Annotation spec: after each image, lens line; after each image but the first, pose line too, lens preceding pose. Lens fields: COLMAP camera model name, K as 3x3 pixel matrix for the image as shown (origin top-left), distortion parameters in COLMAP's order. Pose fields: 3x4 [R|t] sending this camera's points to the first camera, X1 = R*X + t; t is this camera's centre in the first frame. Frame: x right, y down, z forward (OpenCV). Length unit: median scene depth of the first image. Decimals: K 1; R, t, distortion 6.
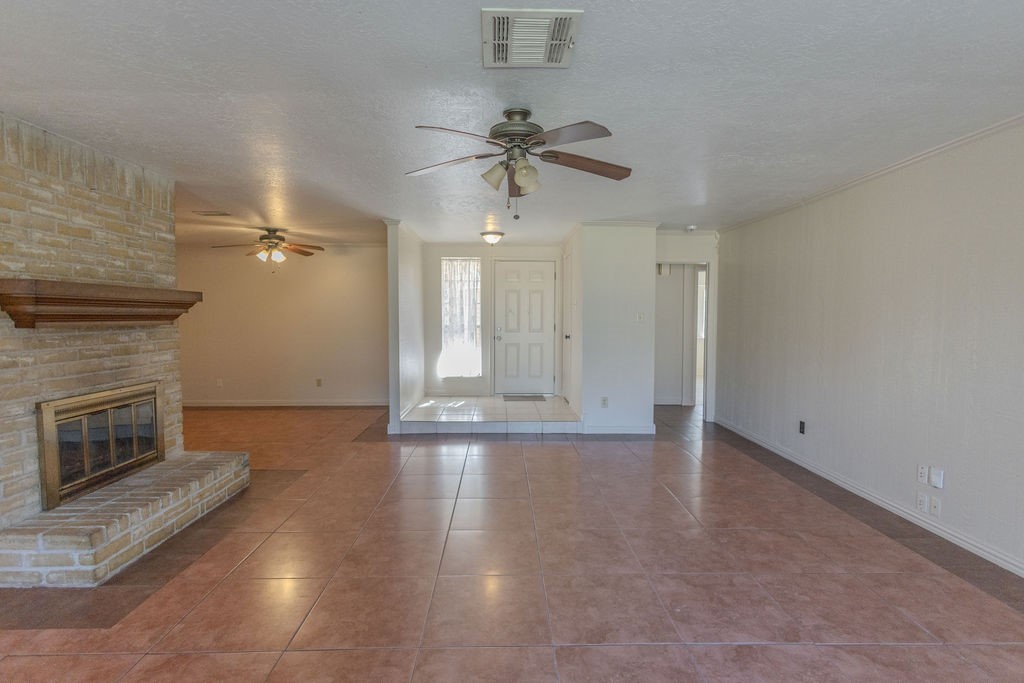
lens RADIAL K [[485.7, 0, 517.3], [0, 485.7, 342.6], [0, 0, 1]] dist [-0.000700, 0.000799]
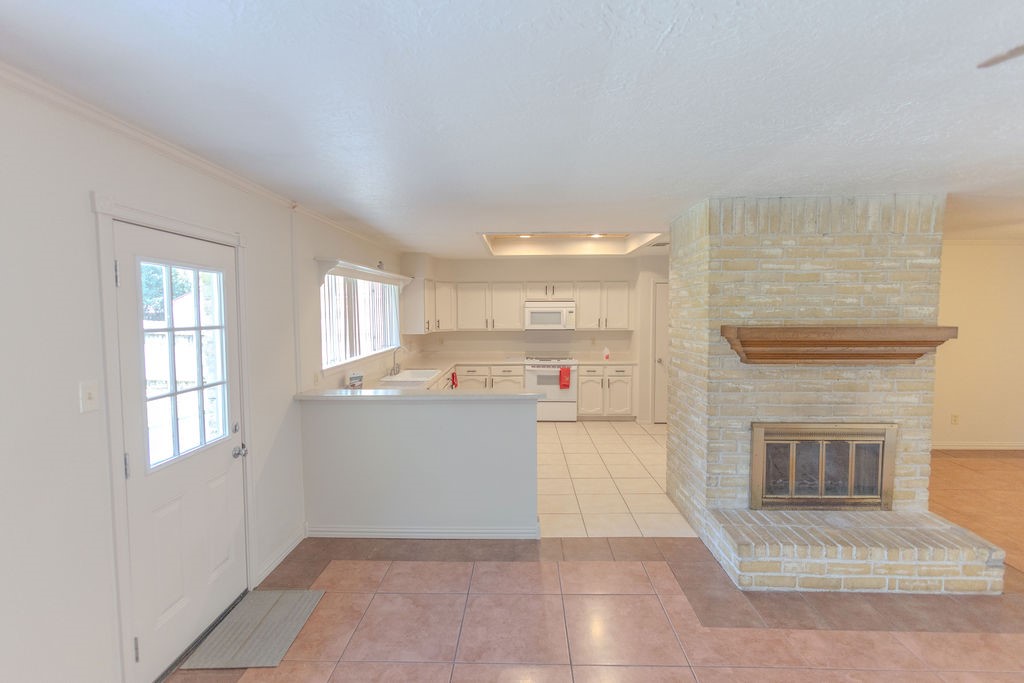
lens RADIAL K [[468.3, 0, 507.0], [0, 468.3, 339.5], [0, 0, 1]] dist [-0.003690, 0.003530]
pose [[-0.062556, 0.062650, -0.996073, 0.203211], [-0.051259, 0.996509, 0.065897, -0.115892], [0.996724, 0.055180, -0.059127, 0.371163]]
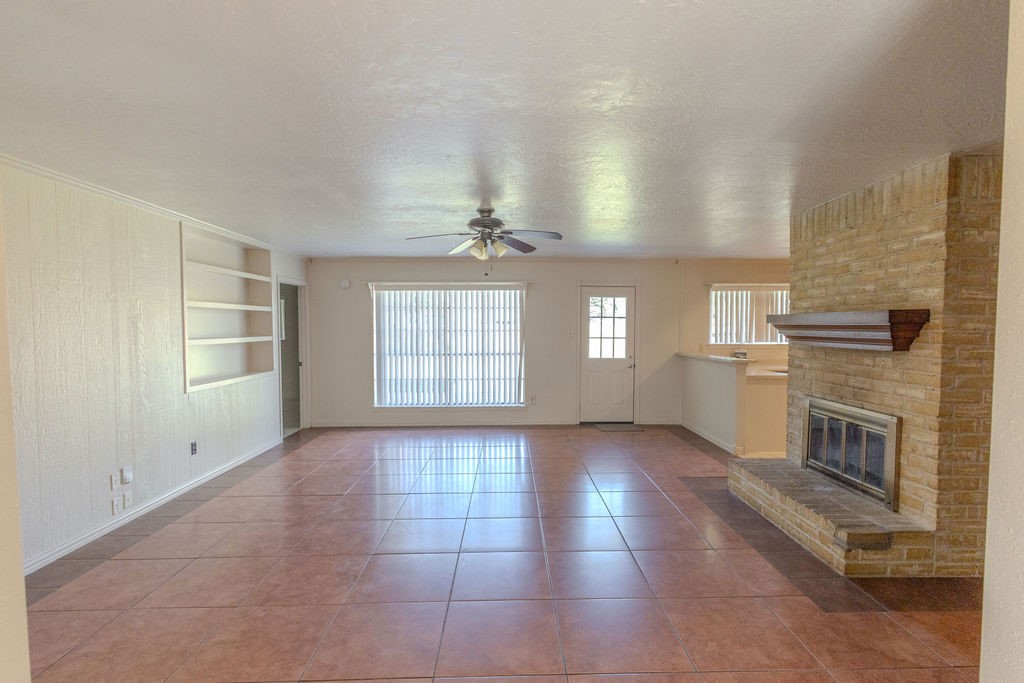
lens RADIAL K [[485.7, 0, 517.3], [0, 485.7, 342.6], [0, 0, 1]] dist [-0.000700, 0.000799]
pose [[-0.999912, -0.000906, 0.013247, -0.101039], [0.000292, 0.995923, 0.090206, -0.147520], [-0.013275, 0.090202, -0.995835, 2.137663]]
